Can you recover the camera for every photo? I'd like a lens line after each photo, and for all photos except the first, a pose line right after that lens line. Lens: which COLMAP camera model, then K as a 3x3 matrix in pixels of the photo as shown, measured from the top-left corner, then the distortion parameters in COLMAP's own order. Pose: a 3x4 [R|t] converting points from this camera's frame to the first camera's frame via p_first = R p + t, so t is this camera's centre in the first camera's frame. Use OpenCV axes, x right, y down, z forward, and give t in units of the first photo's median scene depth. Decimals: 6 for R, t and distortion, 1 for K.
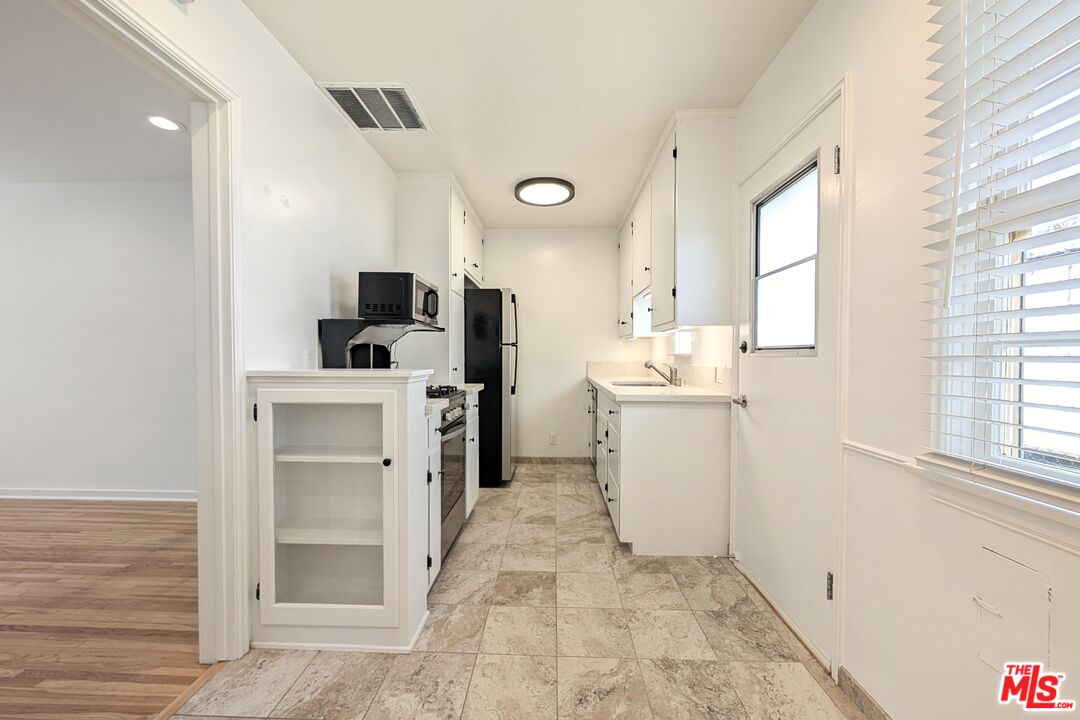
lens RADIAL K [[407.7, 0, 545.8], [0, 407.7, 367.3], [0, 0, 1]] dist [-0.002709, 0.000207]
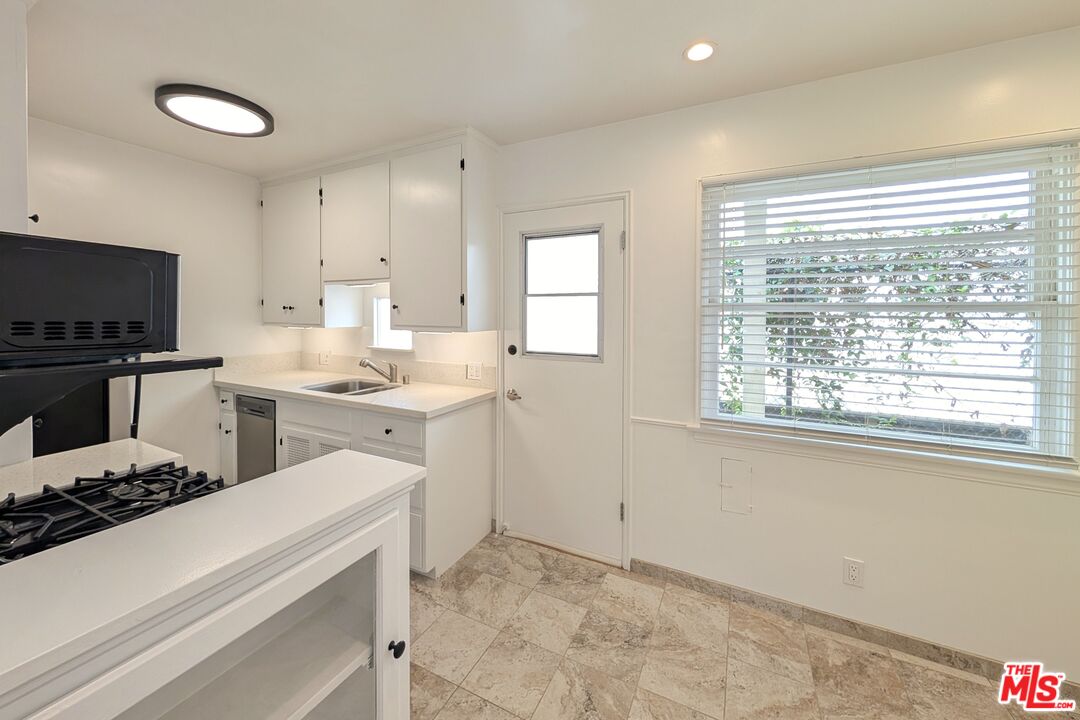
lens RADIAL K [[407.7, 0, 534.3], [0, 407.7, 321.8], [0, 0, 1]] dist [-0.002709, 0.000207]
pose [[0.424765, -0.024362, 0.904976, -0.578266], [0.023090, 0.999604, 0.016071, -0.152313], [-0.905009, 0.014069, 0.425160, 0.439954]]
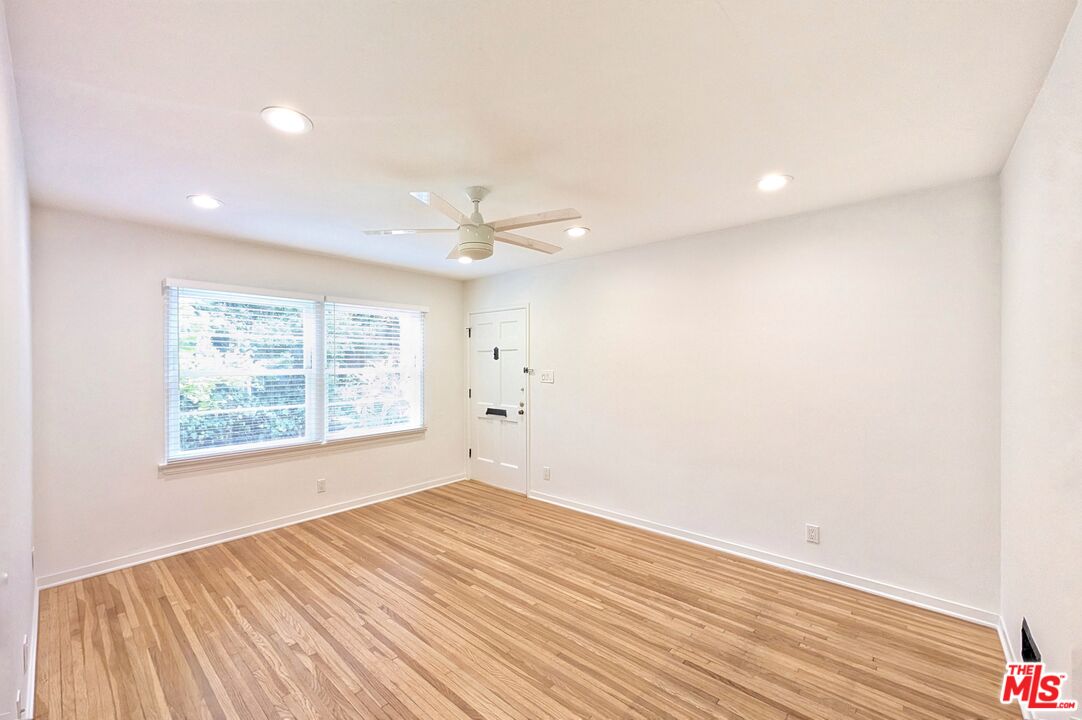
lens RADIAL K [[434.4, 0, 509.0], [0, 434.4, 360.5], [0, 0, 1]] dist [0.000911, 0.000189]
pose [[0.741596, -0.015254, -0.670673, -0.832013], [-0.008092, 0.999465, -0.031680, -0.160981], [0.670798, 0.028921, 0.741076, -0.256549]]
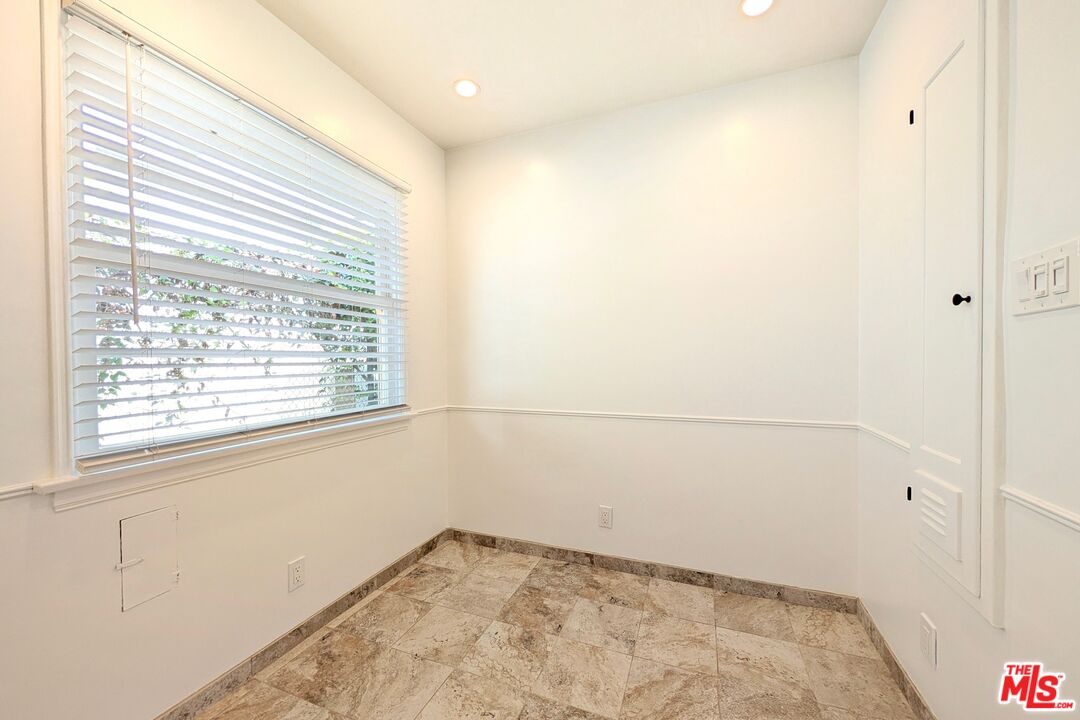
lens RADIAL K [[409.4, 0, 552.5], [0, 409.4, 364.3], [0, 0, 1]] dist [0.001618, 0.000912]
pose [[-0.947190, -0.010259, 0.320507, -0.224305], [0.006829, 0.998616, 0.052146, -0.029887], [-0.320599, 0.051581, -0.945810, 0.802044]]
